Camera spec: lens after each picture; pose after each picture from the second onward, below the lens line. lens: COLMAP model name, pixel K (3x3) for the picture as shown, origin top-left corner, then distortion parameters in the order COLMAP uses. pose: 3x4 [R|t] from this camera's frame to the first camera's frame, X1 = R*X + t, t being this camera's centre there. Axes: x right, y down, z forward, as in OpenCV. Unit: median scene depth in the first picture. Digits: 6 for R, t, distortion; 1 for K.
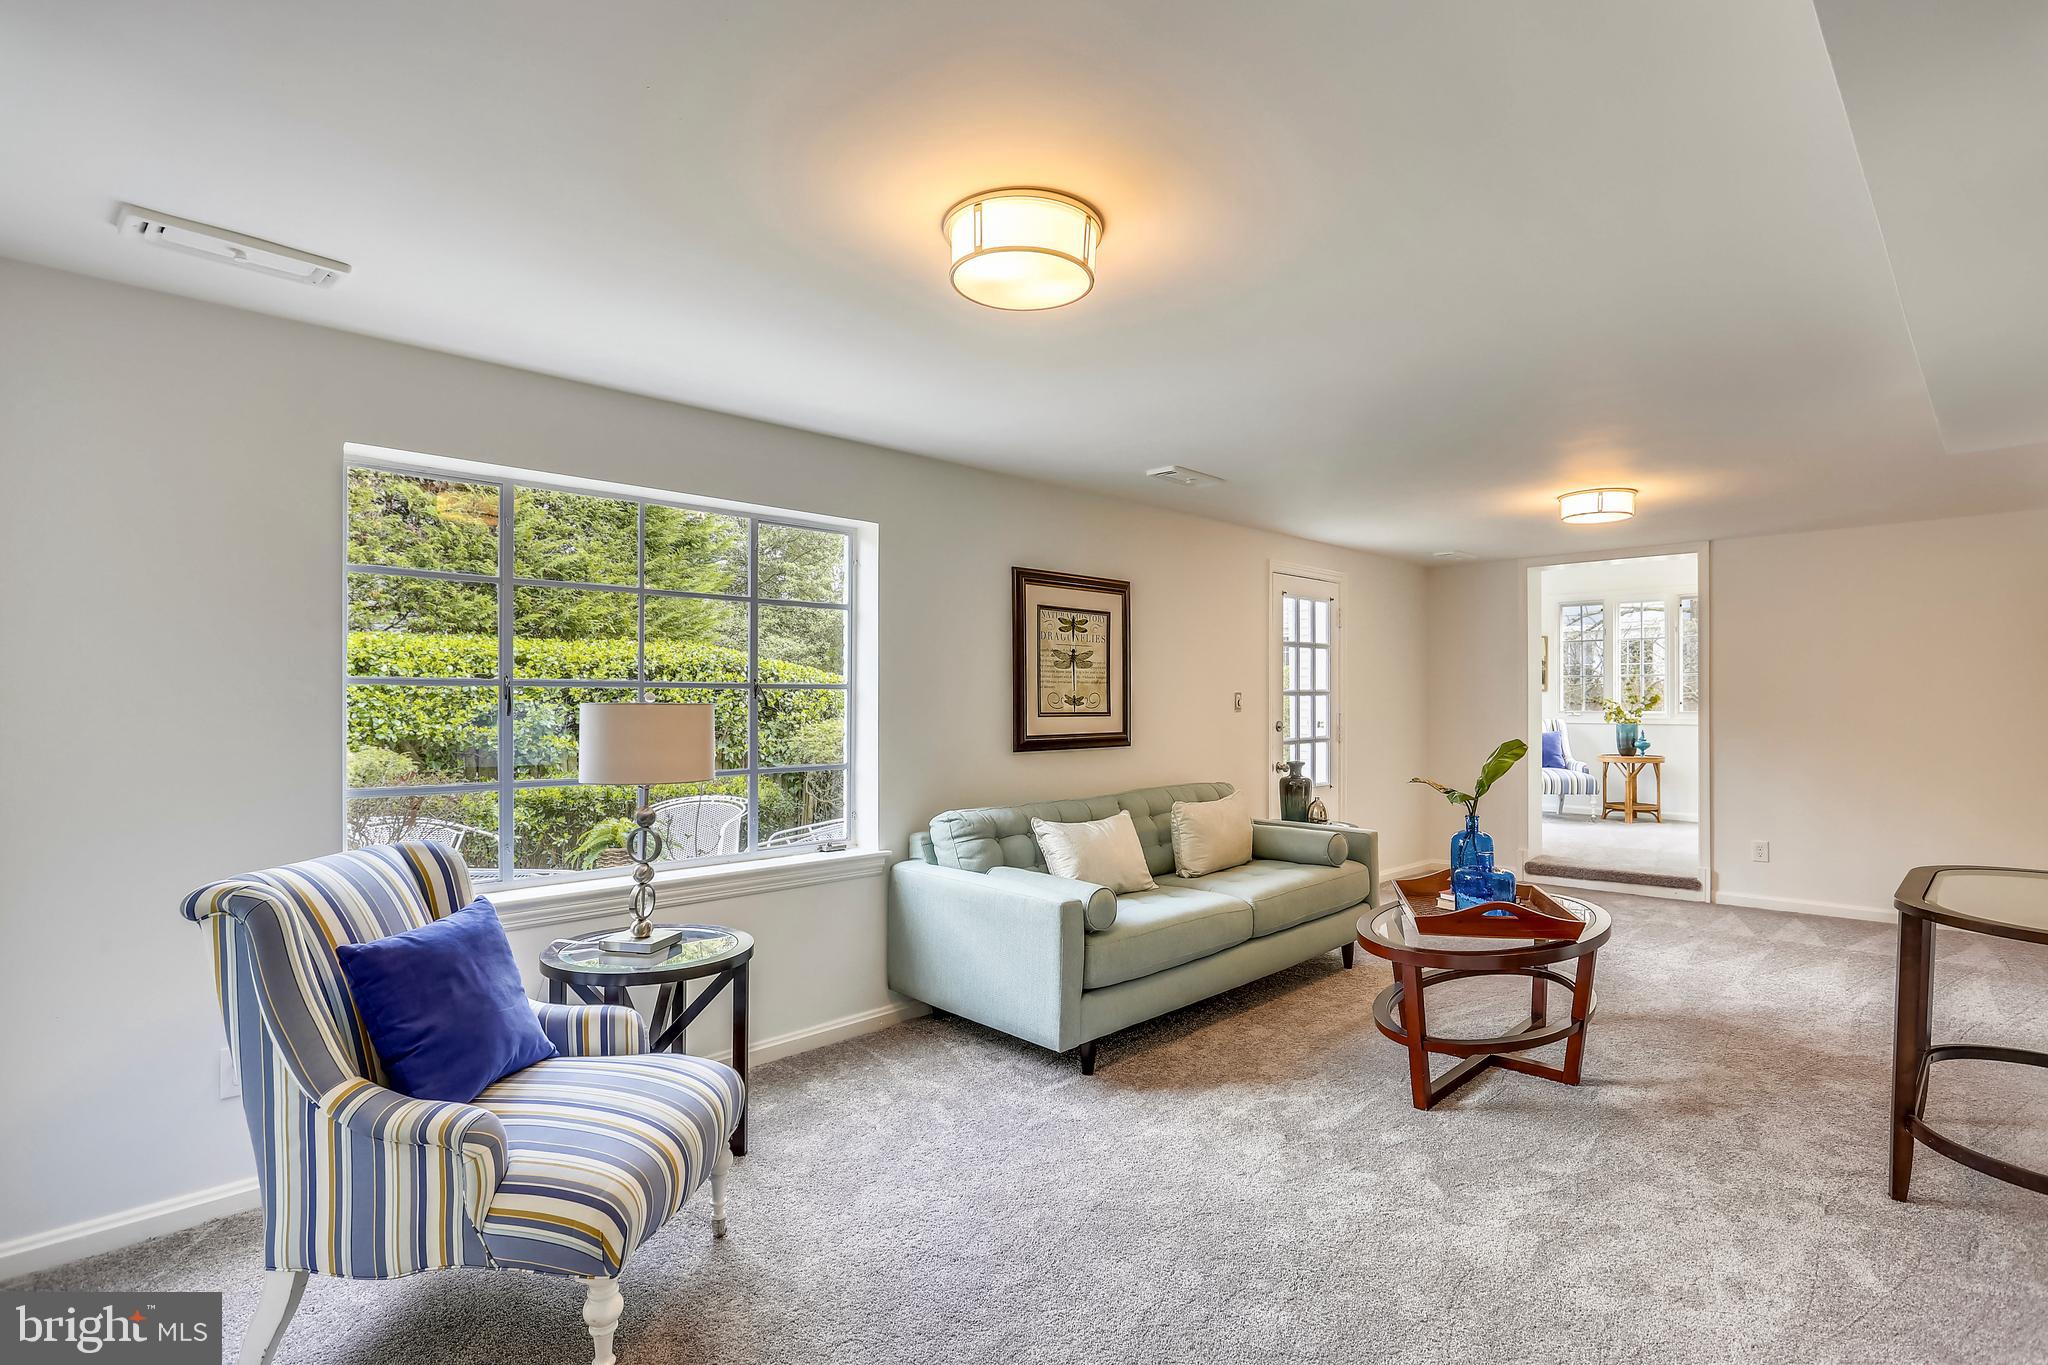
lens RADIAL K [[973.9, 0, 1035.4], [0, 973.9, 702.6], [0, 0, 1]] dist [-0.007093, 0.000465]
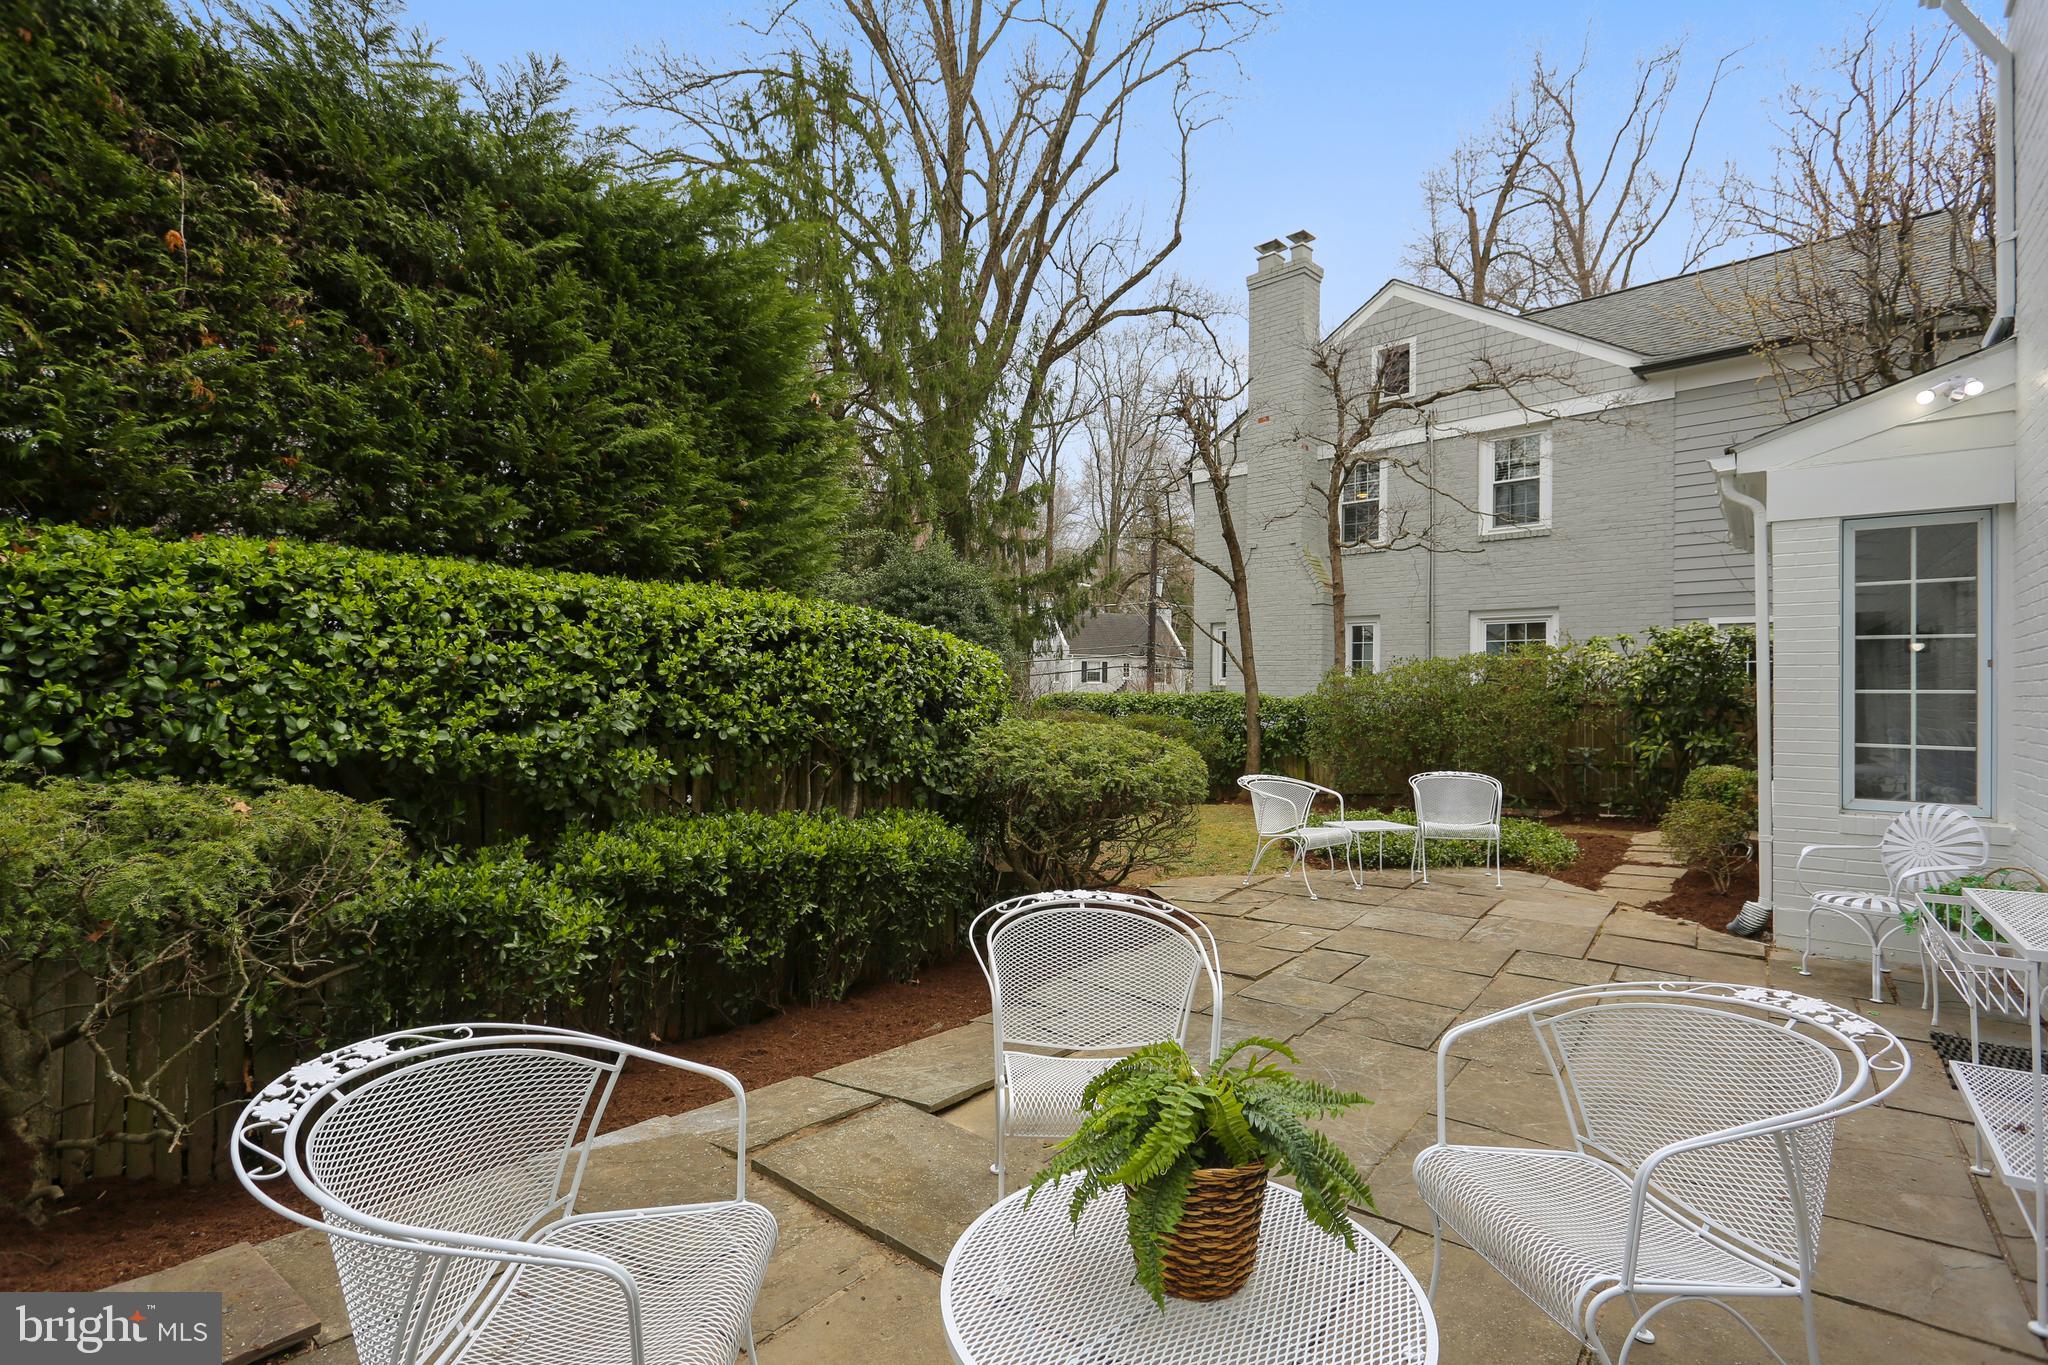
lens RADIAL K [[962.9, 0, 1026.1], [0, 962.9, 684.2], [0, 0, 1]] dist [0.000164, 0.000087]
pose [[0.994854, 0.013326, 0.100439, -0.349809], [-0.012042, 0.999838, -0.013382, 0.002080], [-0.100601, 0.012104, 0.994853, 0.469606]]
